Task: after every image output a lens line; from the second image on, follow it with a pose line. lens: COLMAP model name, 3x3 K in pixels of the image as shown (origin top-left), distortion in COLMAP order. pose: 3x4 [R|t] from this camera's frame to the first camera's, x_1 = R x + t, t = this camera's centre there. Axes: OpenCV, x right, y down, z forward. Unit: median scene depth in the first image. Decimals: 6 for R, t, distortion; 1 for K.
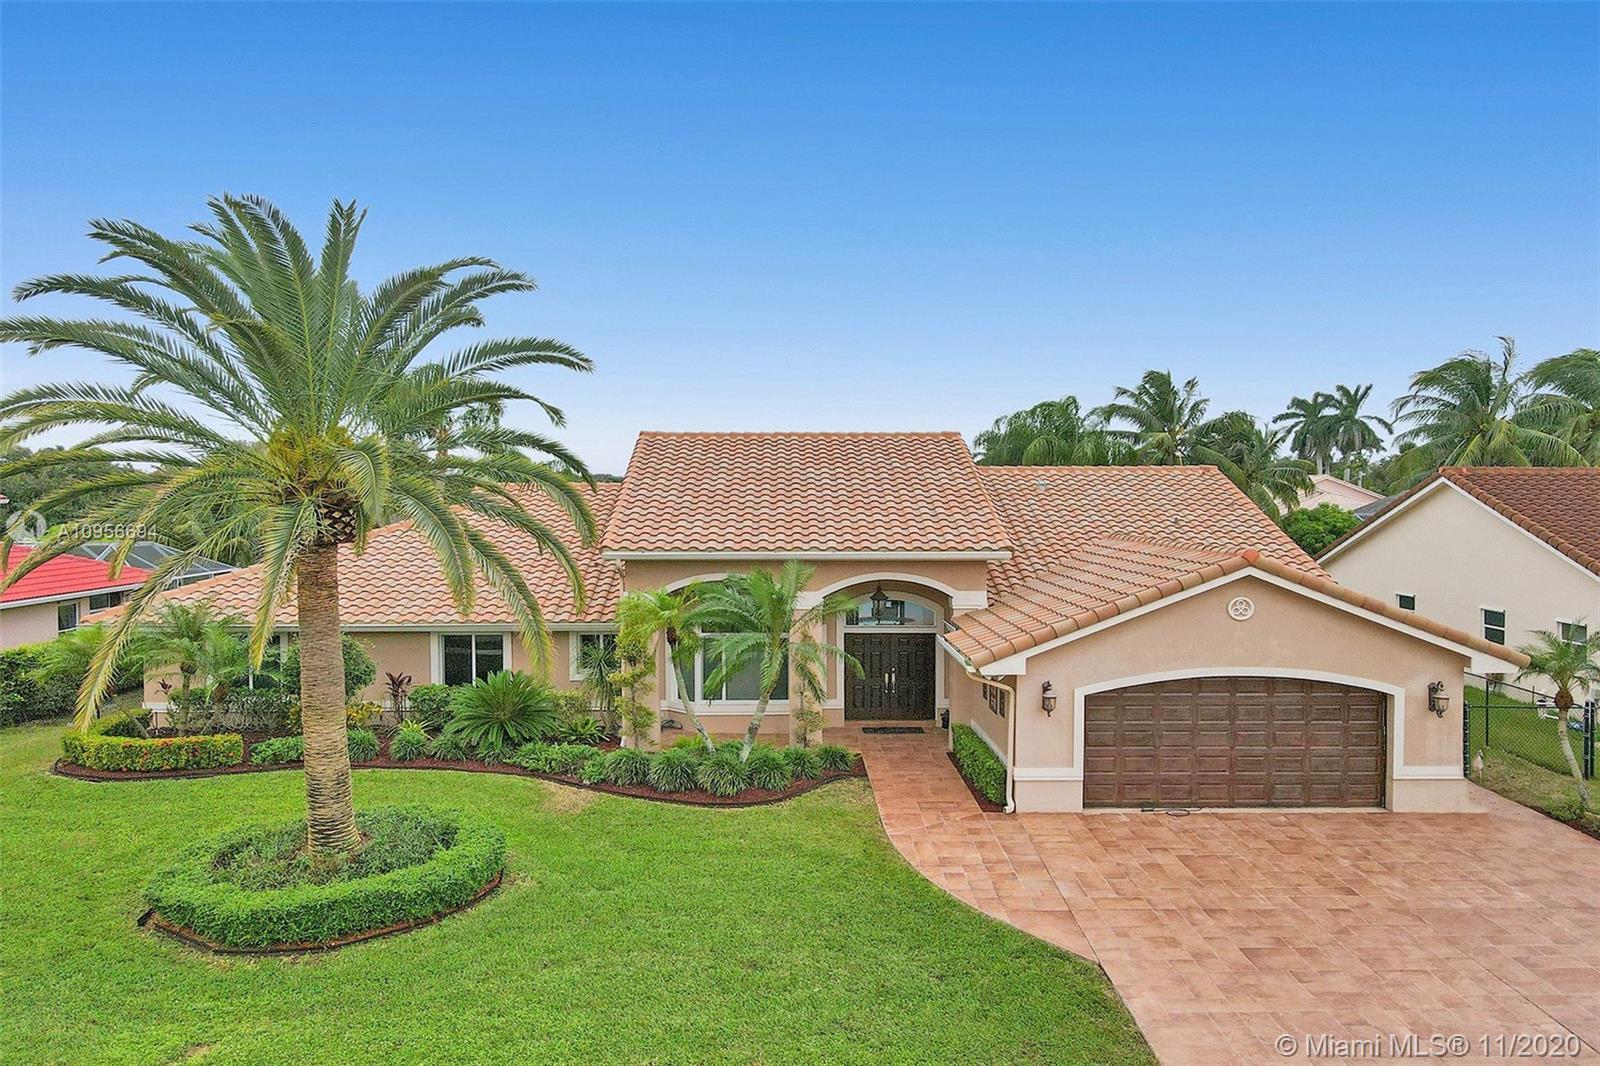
lens RADIAL K [[1146.5, 0, 800.1], [0, 1146.5, 448.5], [0, 0, 1]] dist [0.051713, -0.042506]
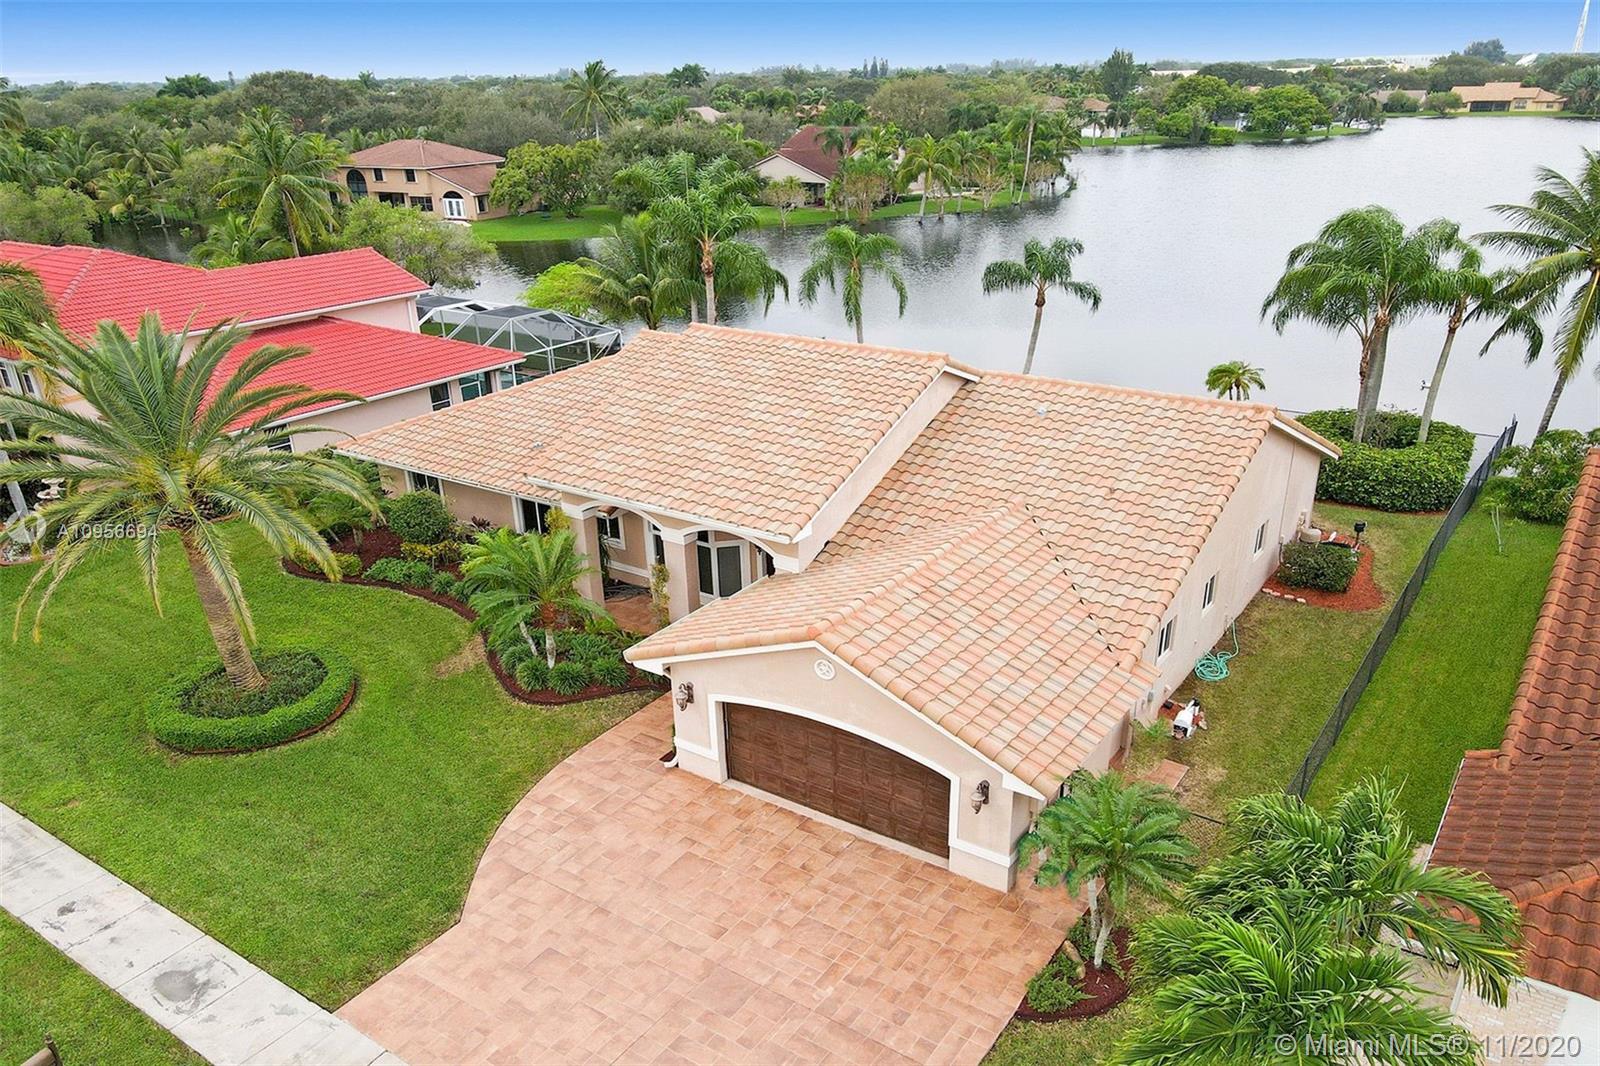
lens RADIAL K [[1180.1, 0, 800.0], [0, 1180.1, 533.0], [0, 0, 1]] dist [0.000225, 0.004607]
pose [[0.810096, 0.195094, -0.552886, 1.033304], [0.042225, 0.921150, 0.386911, -0.441770], [0.584775, -0.336780, 0.737982, 0.239436]]
